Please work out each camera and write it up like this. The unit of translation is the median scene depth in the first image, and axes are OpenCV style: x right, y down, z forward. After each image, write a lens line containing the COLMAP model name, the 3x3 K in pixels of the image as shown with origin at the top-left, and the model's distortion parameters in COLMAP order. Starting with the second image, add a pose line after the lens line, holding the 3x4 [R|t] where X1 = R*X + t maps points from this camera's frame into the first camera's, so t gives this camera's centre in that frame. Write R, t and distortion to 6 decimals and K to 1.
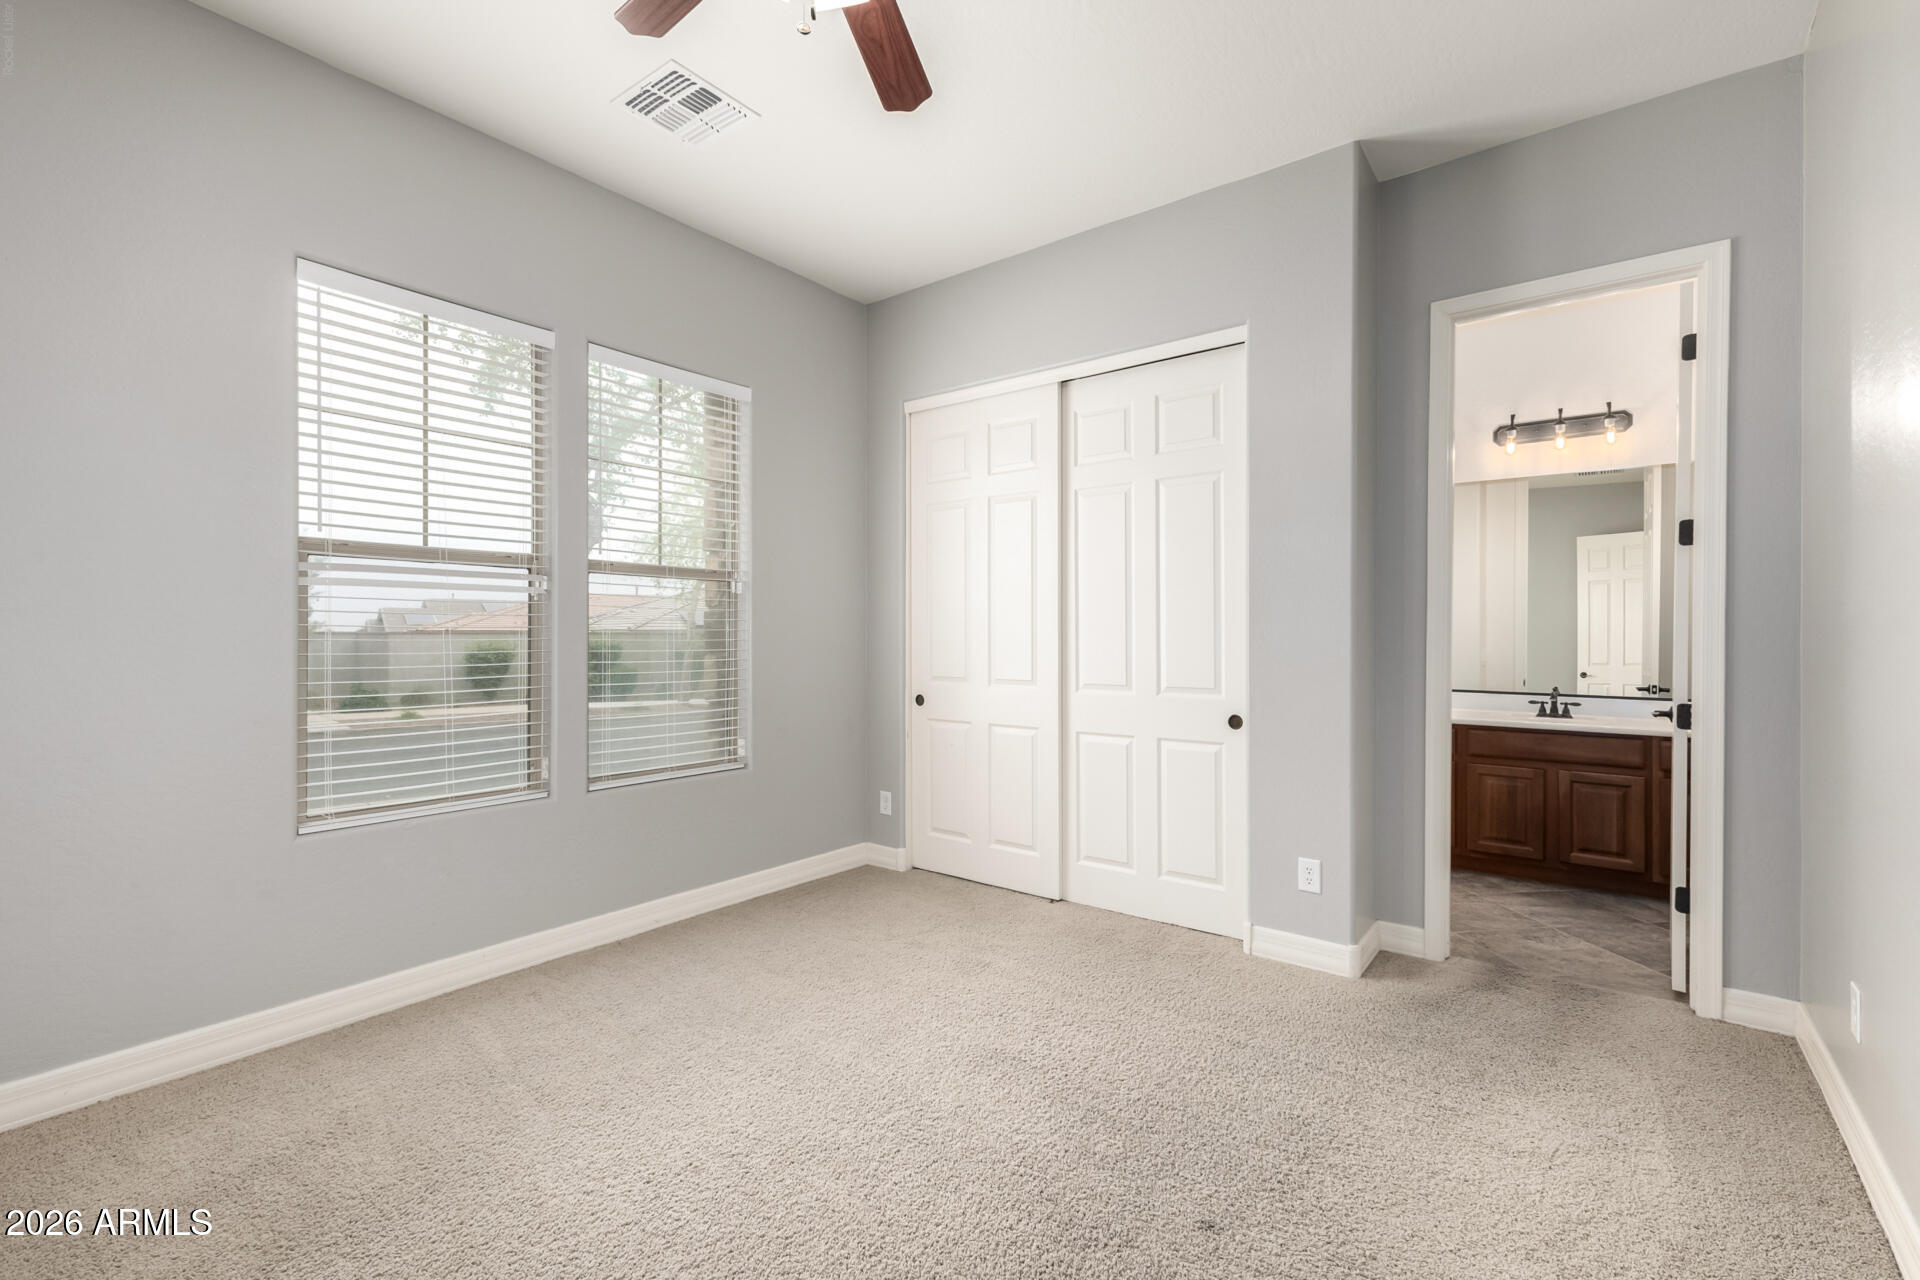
lens RADIAL K [[832.2, 0, 955.6], [0, 832.2, 647.6], [0, 0, 1]] dist [-0.000520, -0.001897]
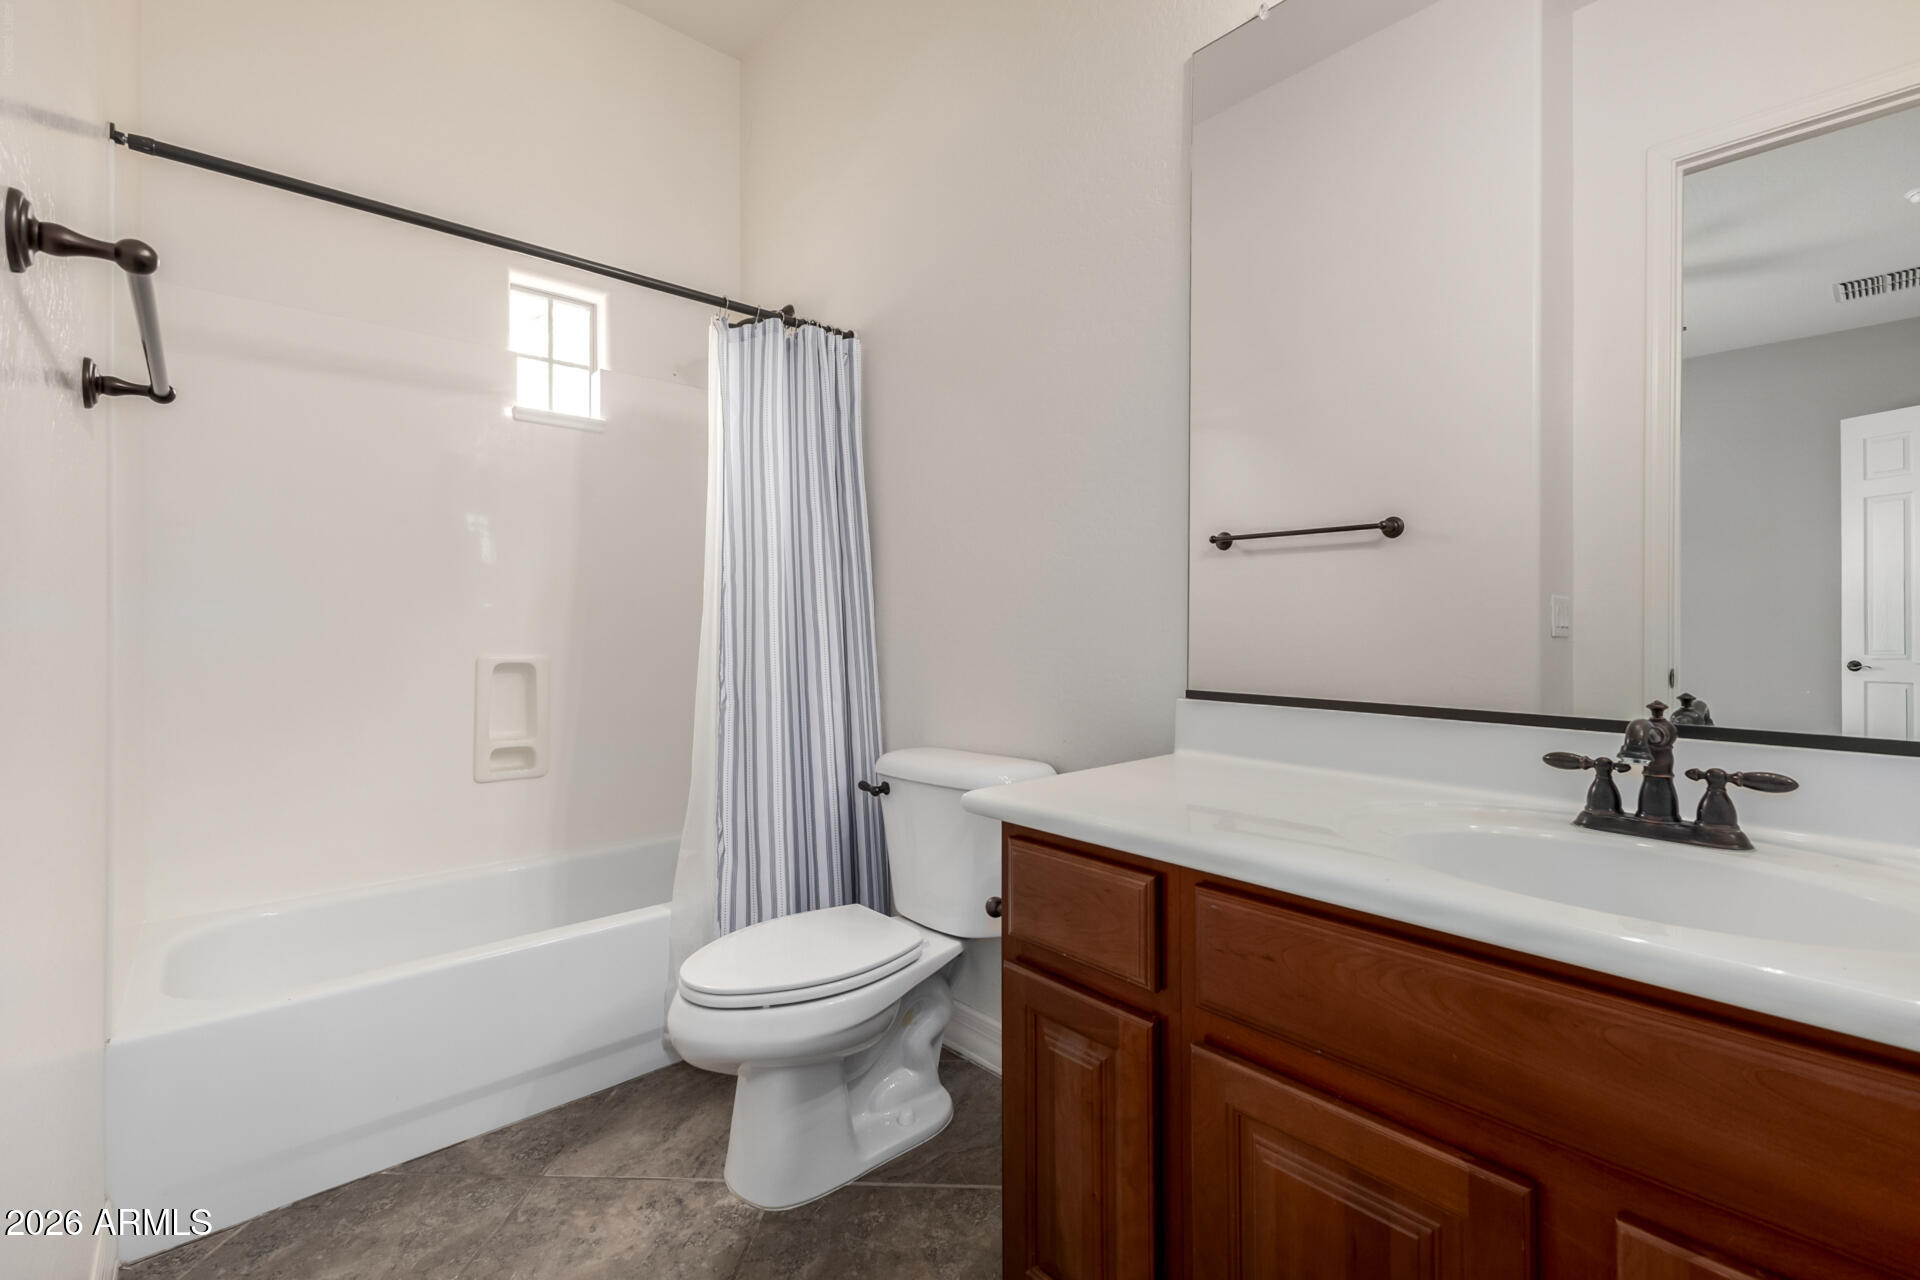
lens RADIAL K [[832.2, 0, 967.8], [0, 832.2, 631.2], [0, 0, 1]] dist [-0.000520, -0.001897]
pose [[0.984643, 0.005545, -0.174490, 0.567333], [-0.005777, 0.999983, -0.000823, 0.030601], [0.174483, 0.001818, 0.984659, 0.738033]]
